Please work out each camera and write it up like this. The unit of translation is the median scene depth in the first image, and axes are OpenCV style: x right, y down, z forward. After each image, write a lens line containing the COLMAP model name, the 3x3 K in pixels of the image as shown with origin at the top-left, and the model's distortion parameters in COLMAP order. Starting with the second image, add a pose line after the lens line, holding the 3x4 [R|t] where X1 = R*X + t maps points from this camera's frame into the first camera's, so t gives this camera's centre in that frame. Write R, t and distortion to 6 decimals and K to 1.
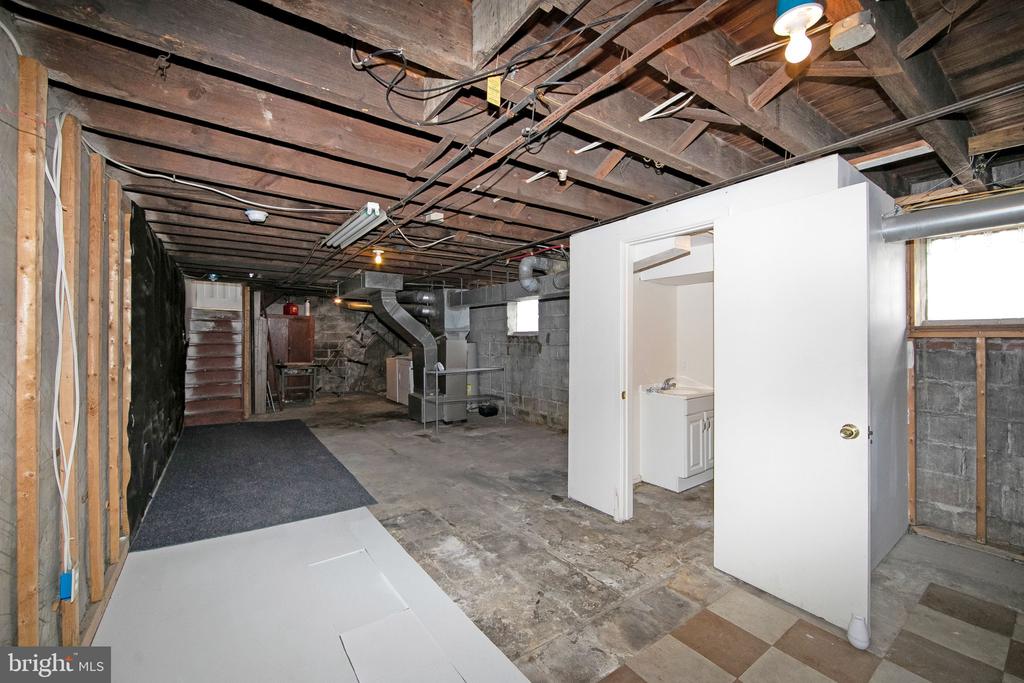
lens RADIAL K [[416.4, 0, 512.0], [0, 416.4, 341.5], [0, 0, 1]] dist [0.000351, 0.000008]
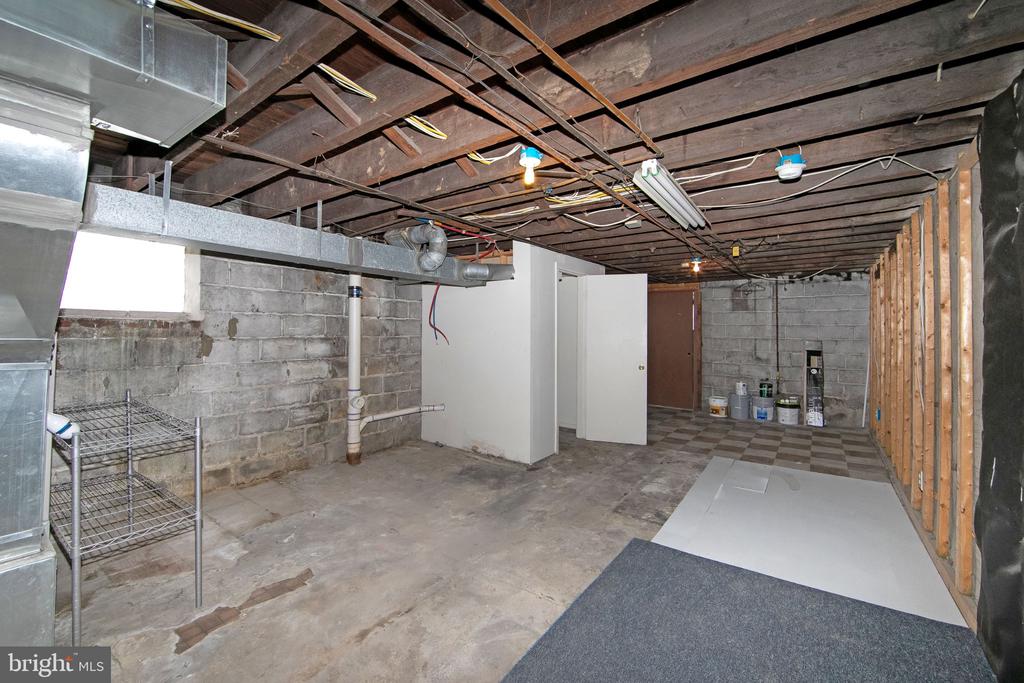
lens RADIAL K [[411.7, 0, 511.9], [0, 411.7, 331.5], [0, 0, 1]] dist [-0.000485, -0.000115]
pose [[-0.320760, 0.000384, 0.947161, -1.014282], [-0.005629, 0.999981, -0.002311, -0.005604], [-0.947144, -0.006073, -0.320751, 1.505813]]
